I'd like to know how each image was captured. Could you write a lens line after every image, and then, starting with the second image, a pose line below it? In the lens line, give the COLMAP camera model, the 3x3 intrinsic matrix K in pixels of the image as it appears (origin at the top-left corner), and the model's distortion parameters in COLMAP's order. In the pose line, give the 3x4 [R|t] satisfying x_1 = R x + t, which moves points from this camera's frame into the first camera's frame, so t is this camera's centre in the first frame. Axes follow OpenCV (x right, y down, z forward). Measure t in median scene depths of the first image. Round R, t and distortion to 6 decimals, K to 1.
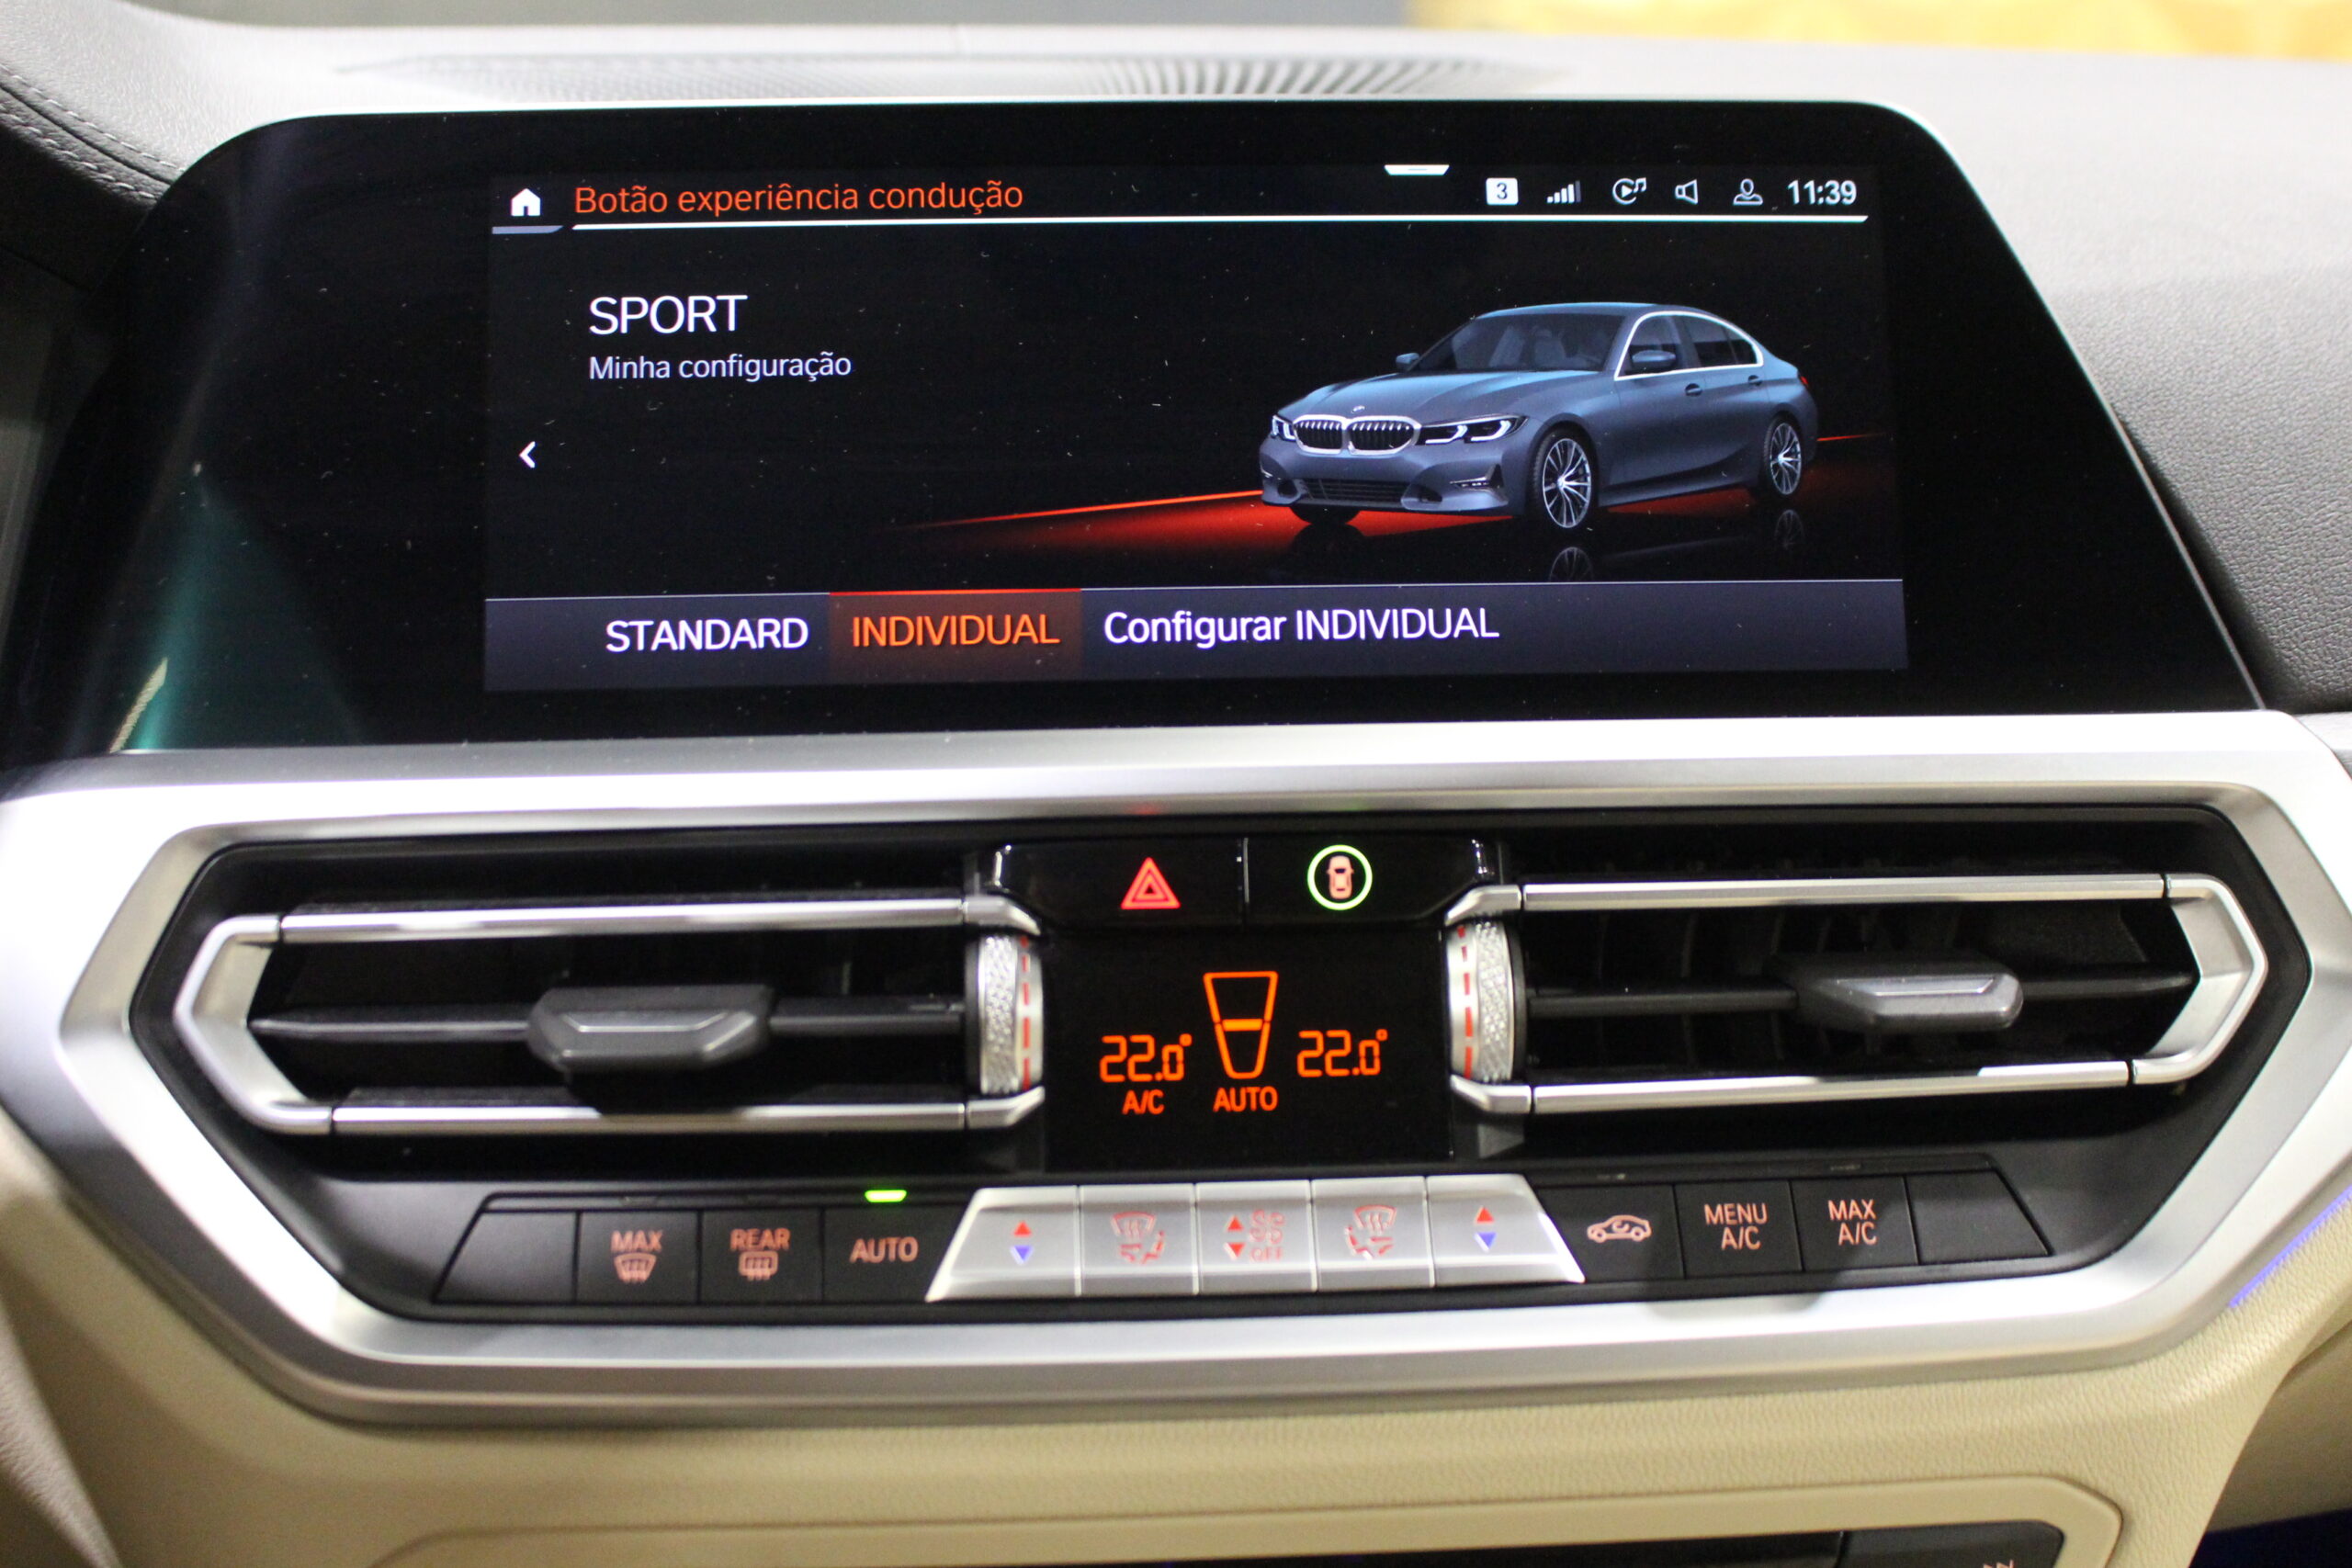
lens RADIAL K [[2765.4, 0, 1171.2], [0, 2765.4, 776.4], [0, 0, 1]] dist [-0.073198, 0.000000]
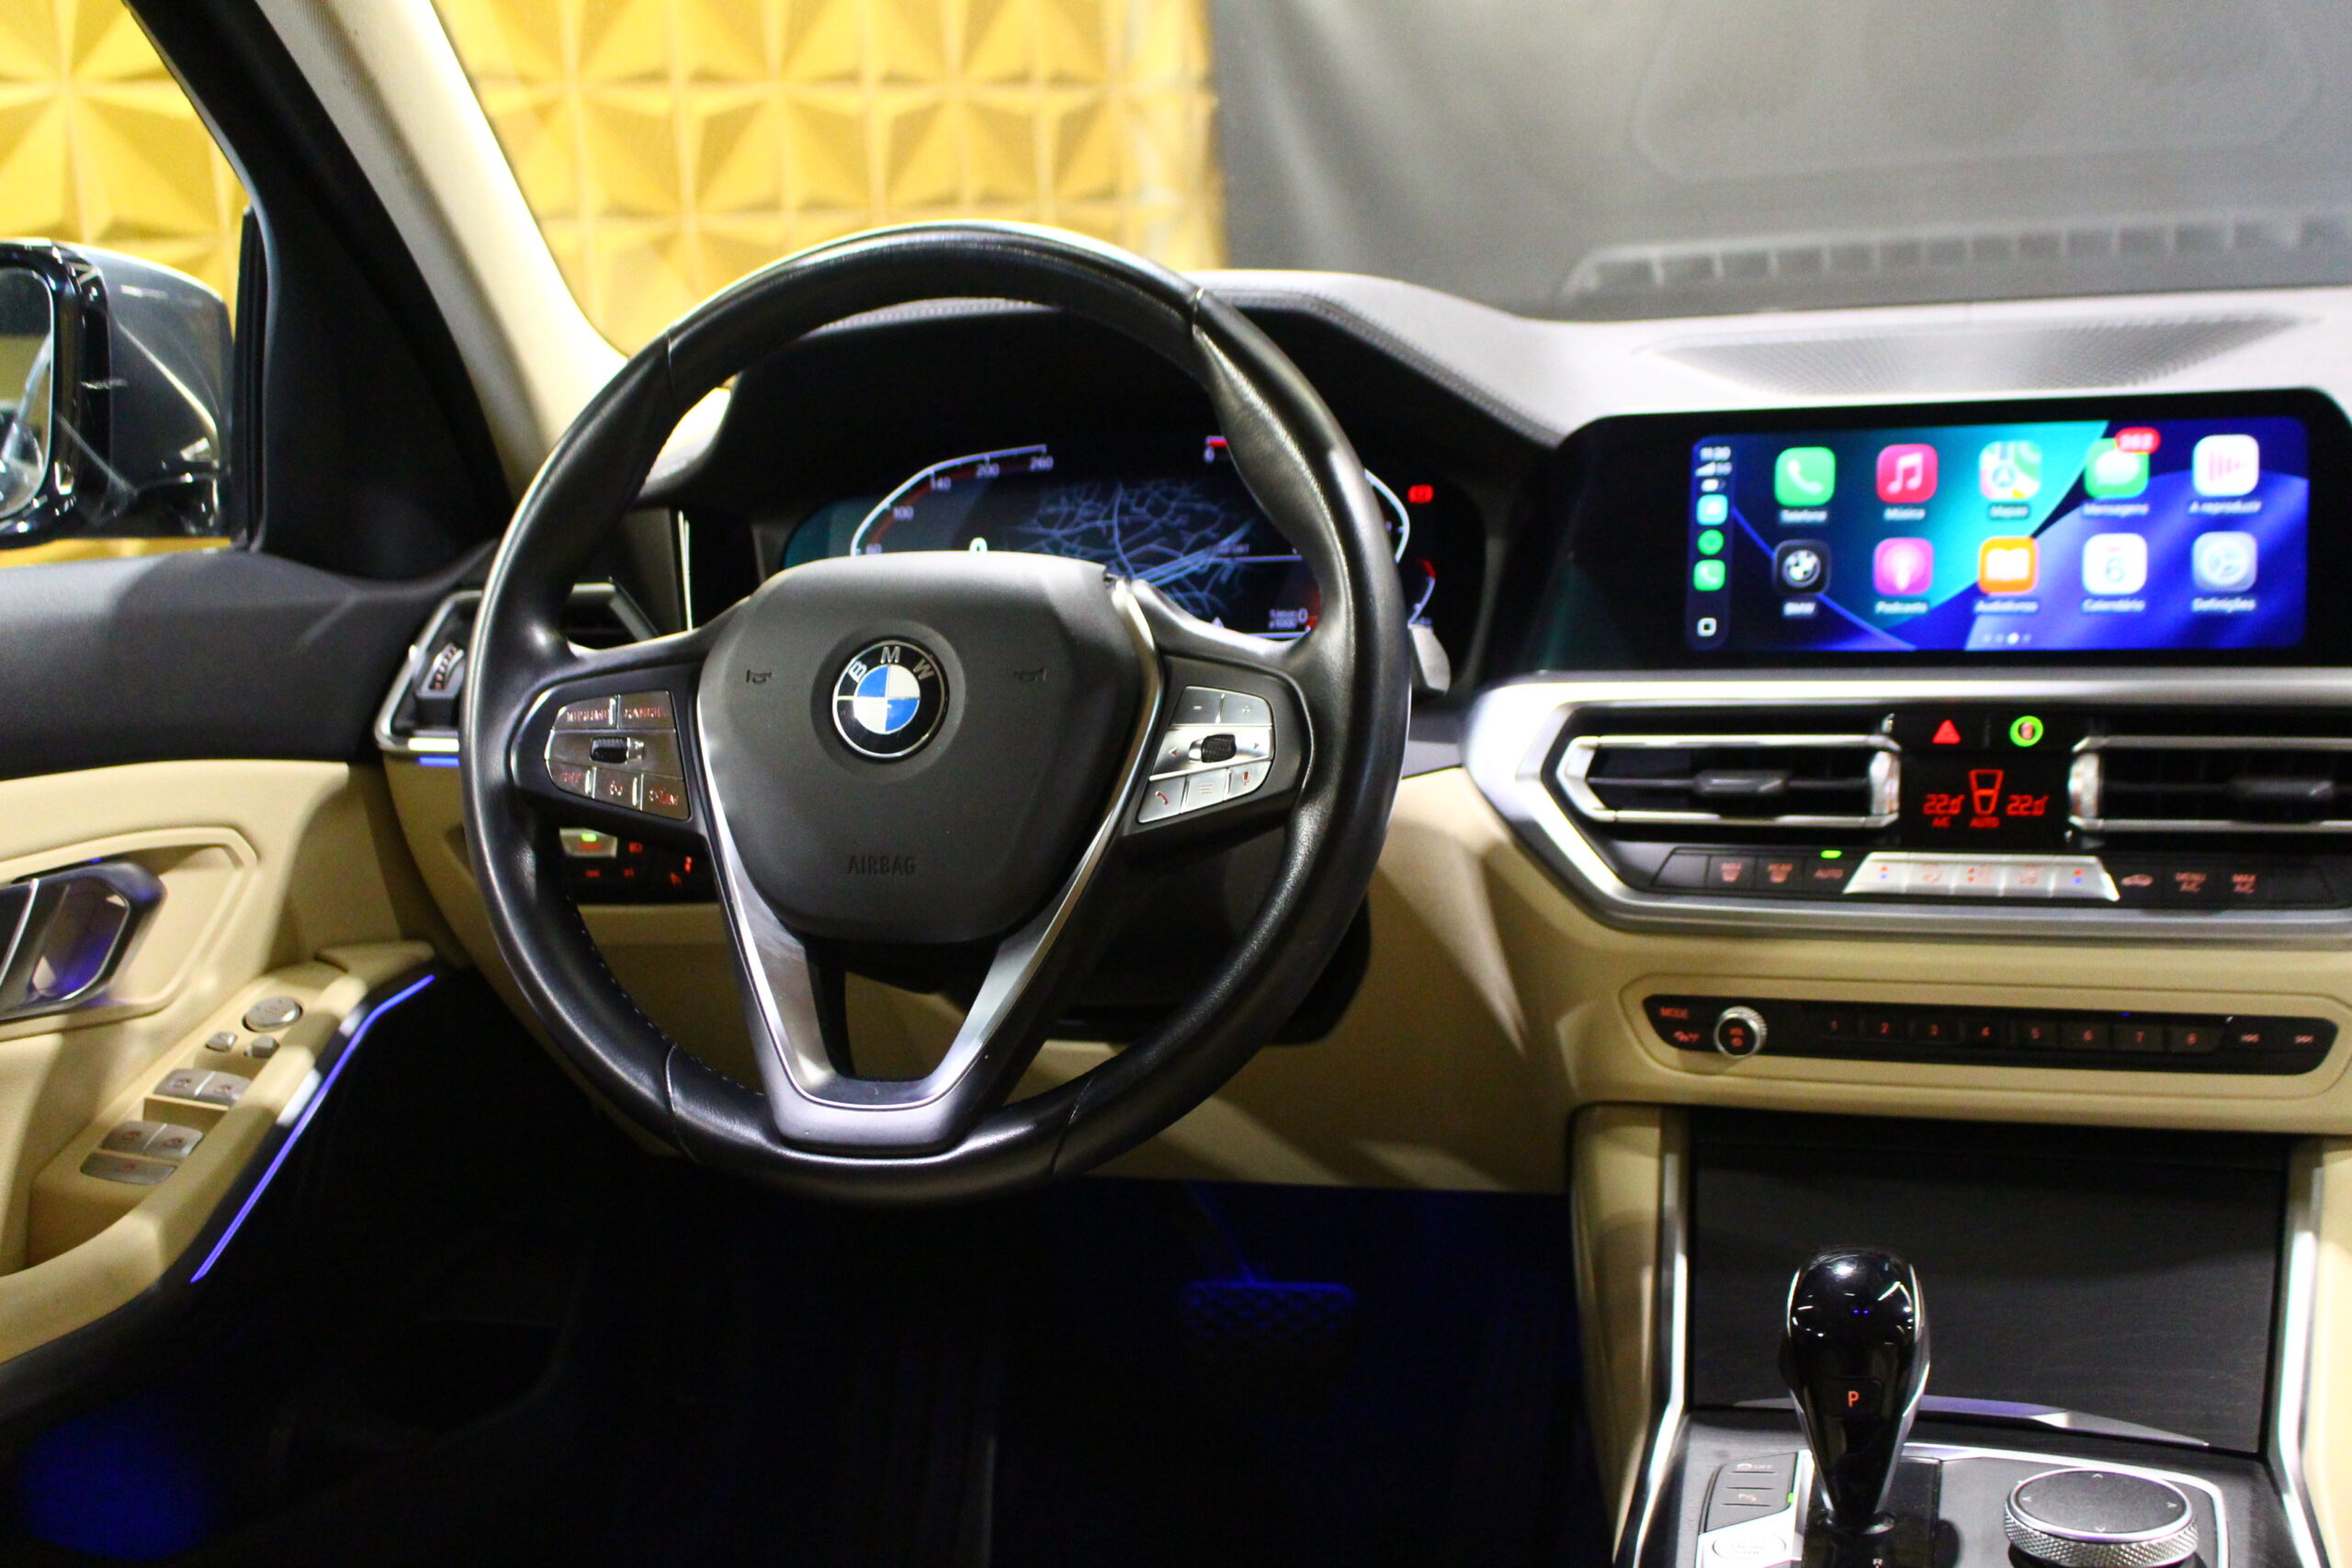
lens RADIAL K [[3100.0, 0, 1168.8], [0, 3100.0, 691.2], [0, 0, 1]] dist [-0.078781, 0.000000]
pose [[0.898820, 0.014356, -0.438082, 0.562967], [-0.034477, 0.998682, -0.038010, 0.129577], [0.436959, 0.049268, 0.898131, -1.721695]]
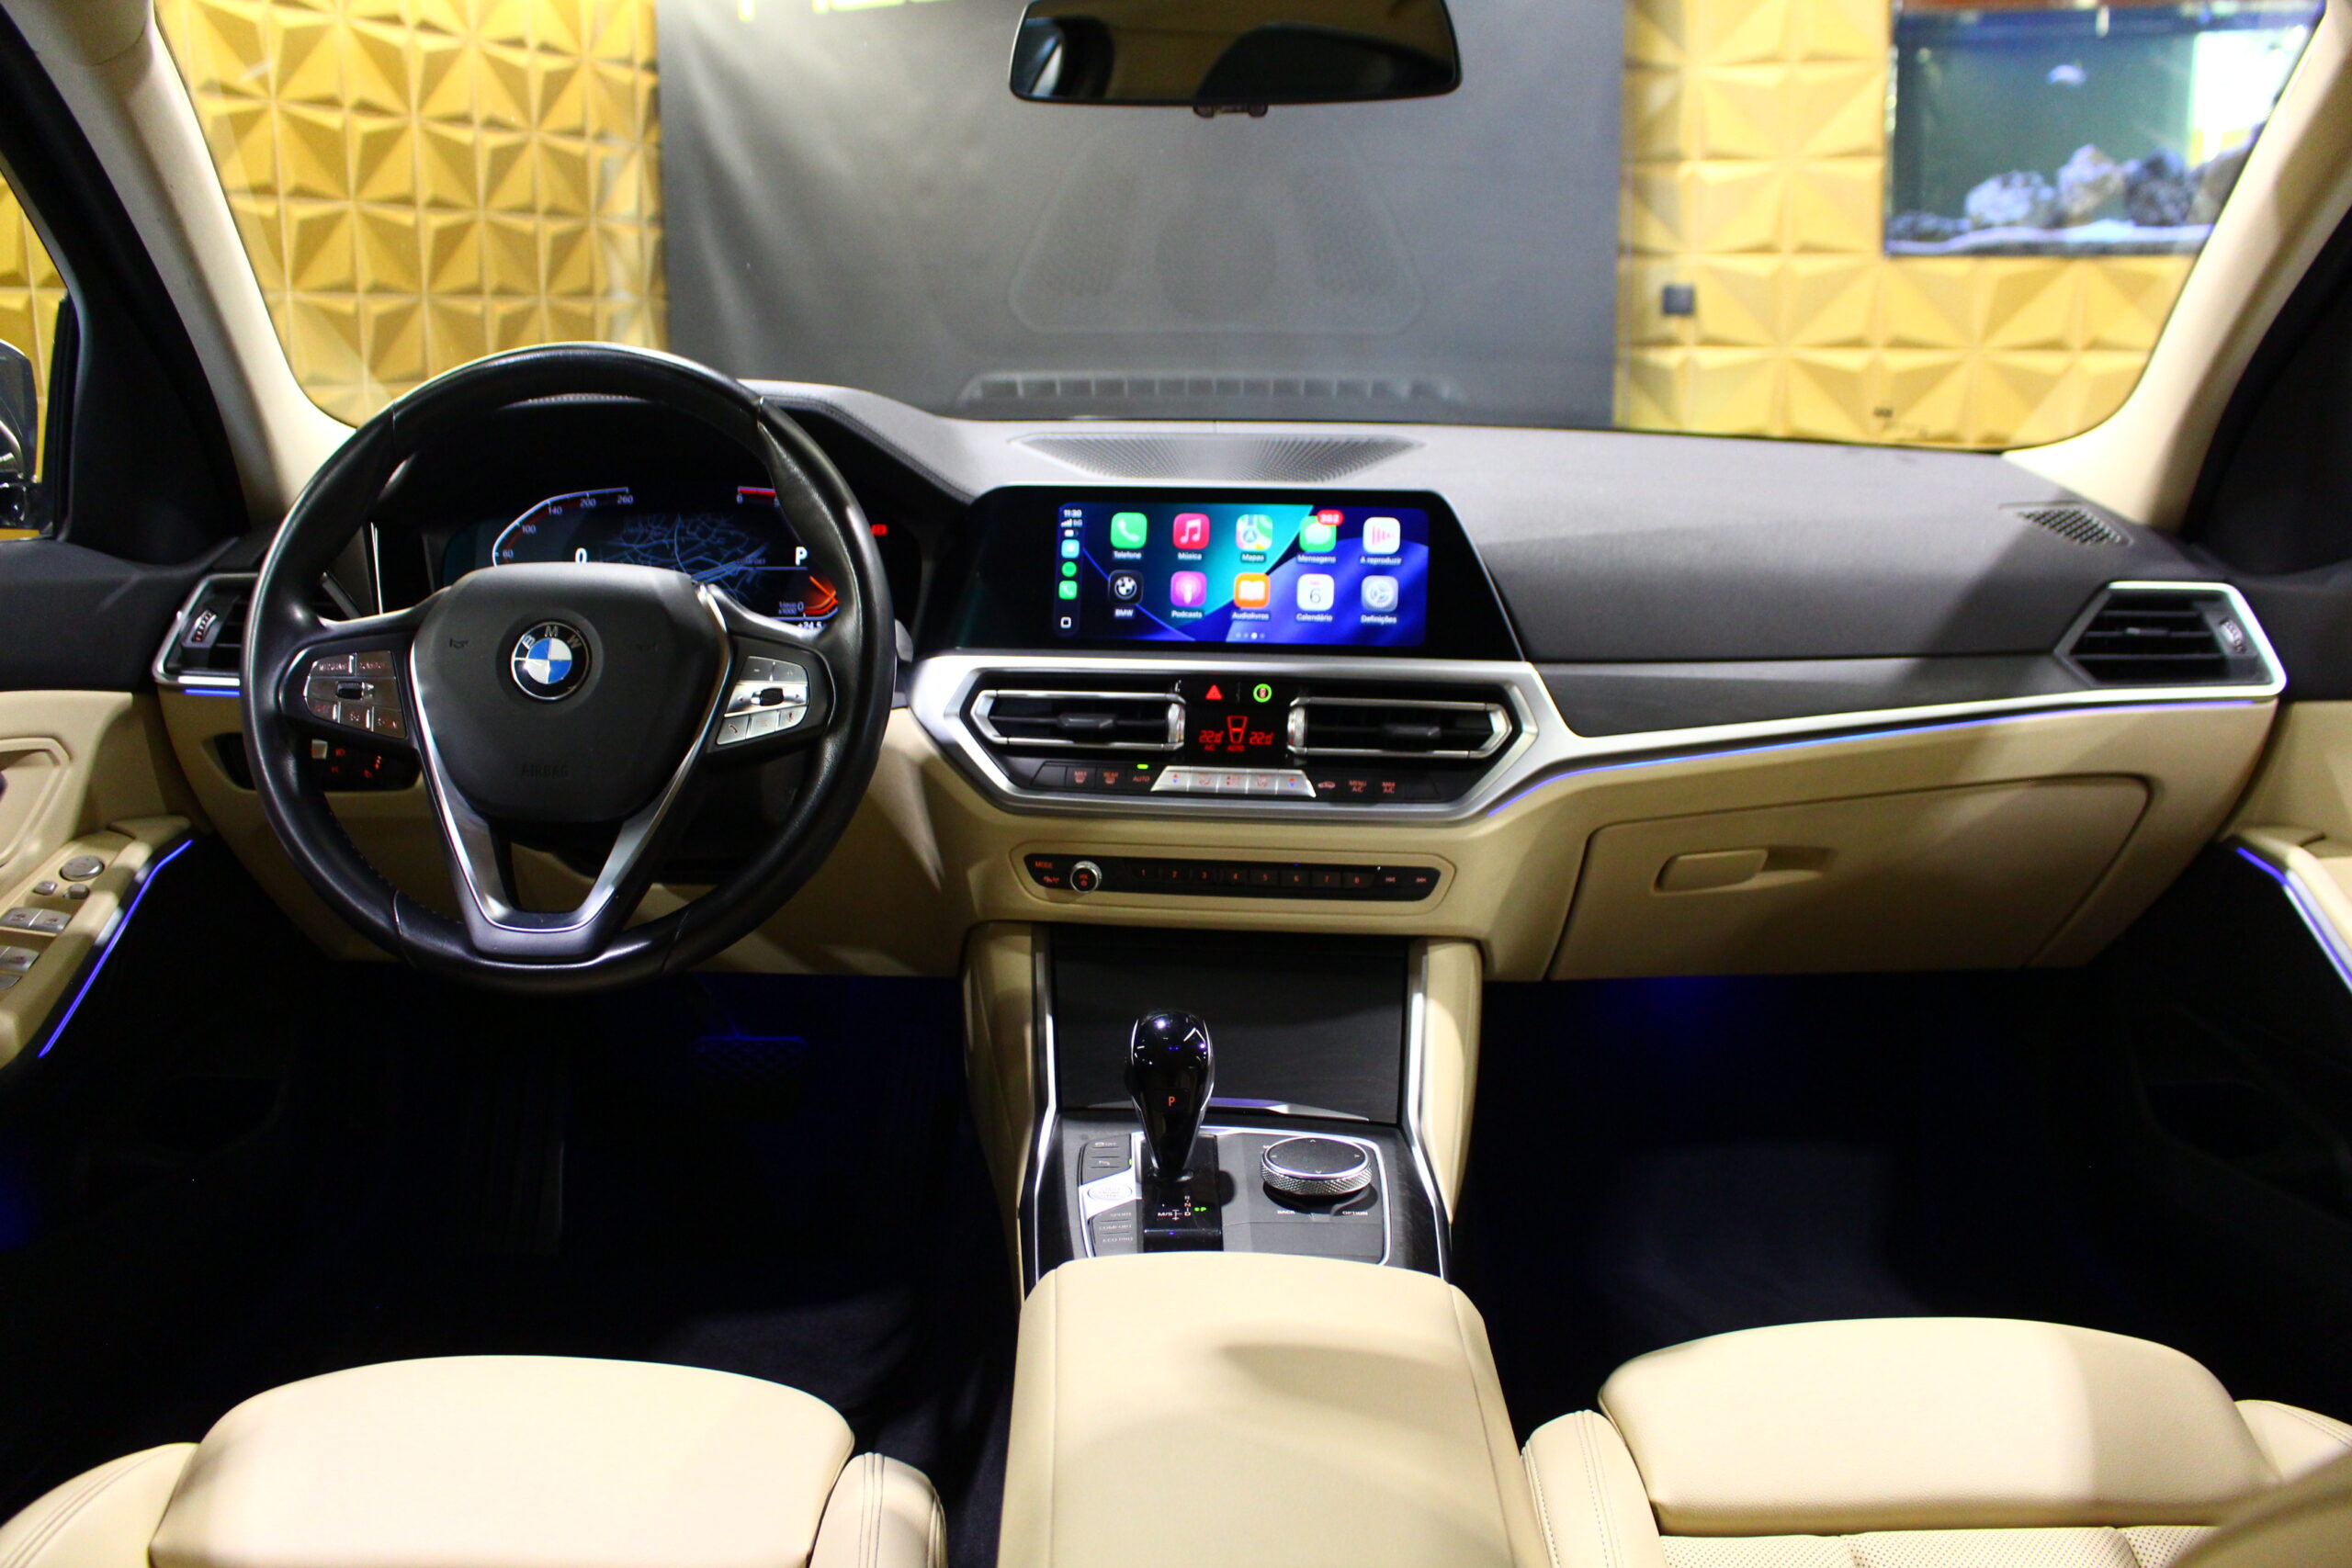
lens RADIAL K [[2065.4, 0, 1248.1], [0, 2065.4, 722.1], [0, 0, 1]] dist [-0.146651, 0.083456]
pose [[0.989595, 0.045368, -0.136539, 0.444326], [-0.046985, 0.998858, -0.008641, 0.104587], [0.135991, 0.014966, 0.990597, -1.906437]]
